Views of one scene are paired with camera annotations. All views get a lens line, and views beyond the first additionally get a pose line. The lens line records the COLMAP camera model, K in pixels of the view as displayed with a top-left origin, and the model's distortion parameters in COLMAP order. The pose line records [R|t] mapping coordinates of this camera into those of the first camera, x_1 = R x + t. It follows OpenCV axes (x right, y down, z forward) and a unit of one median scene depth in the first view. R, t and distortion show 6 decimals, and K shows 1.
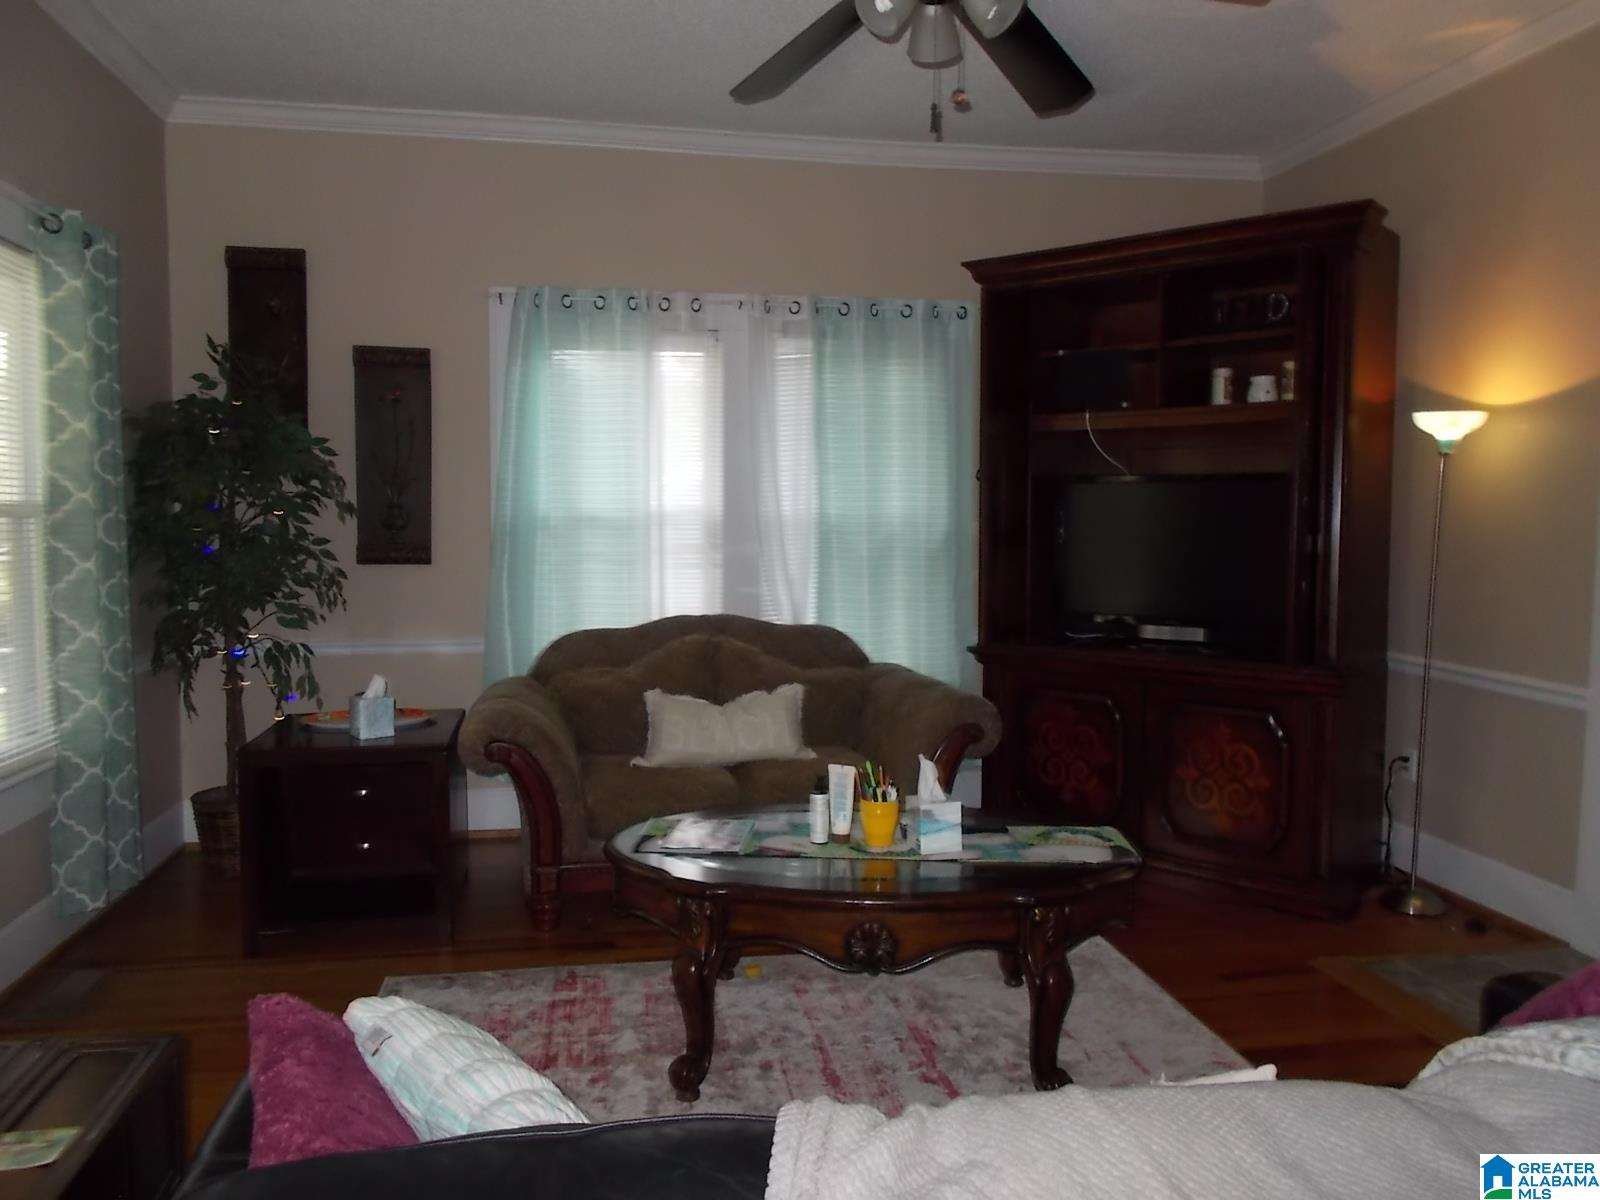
lens RADIAL K [[1218.2, 0, 792.4], [0, 1218.2, 604.7], [0, 0, 1]] dist [0.024036, -0.009972]
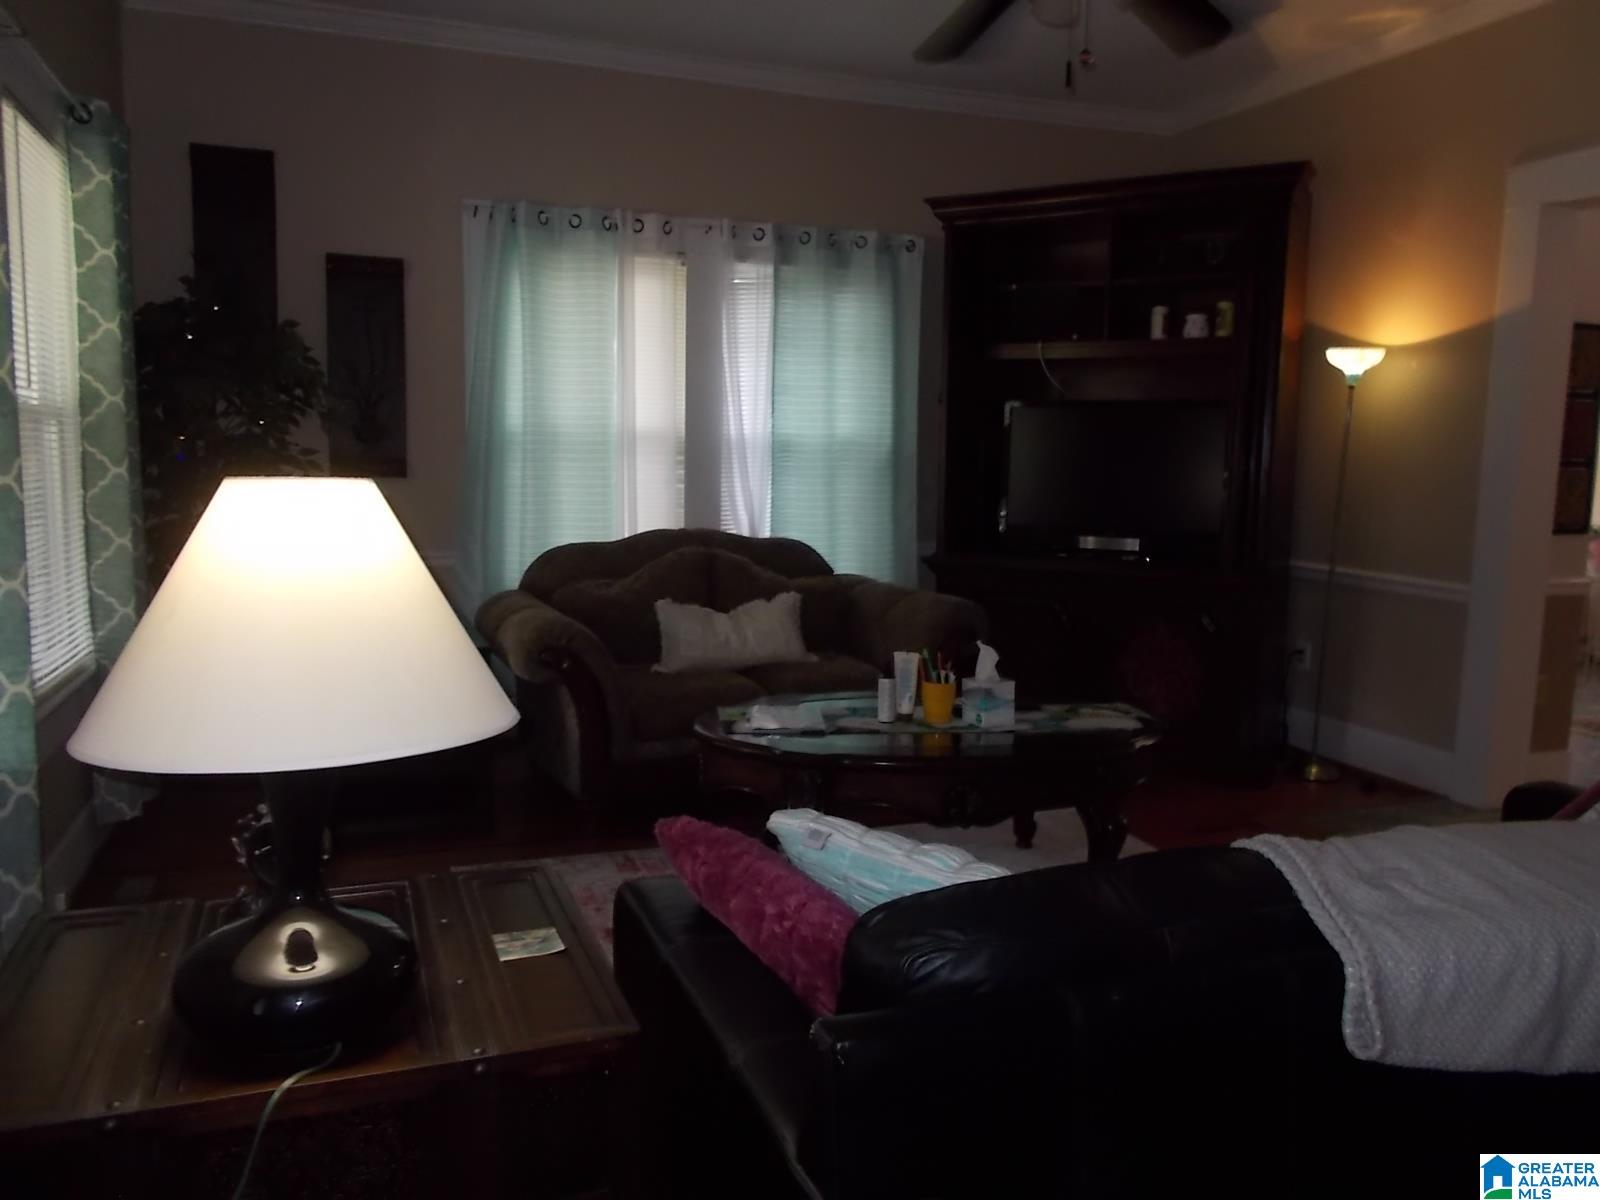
lens RADIAL K [[1218.2, 0, 809.3], [0, 1218.2, 599.7], [0, 0, 1]] dist [0.024036, -0.009972]
pose [[0.983469, -0.010891, 0.180751, -0.182391], [0.001739, 0.998712, 0.050716, 0.019310], [-0.181070, -0.049563, 0.982220, -0.058455]]
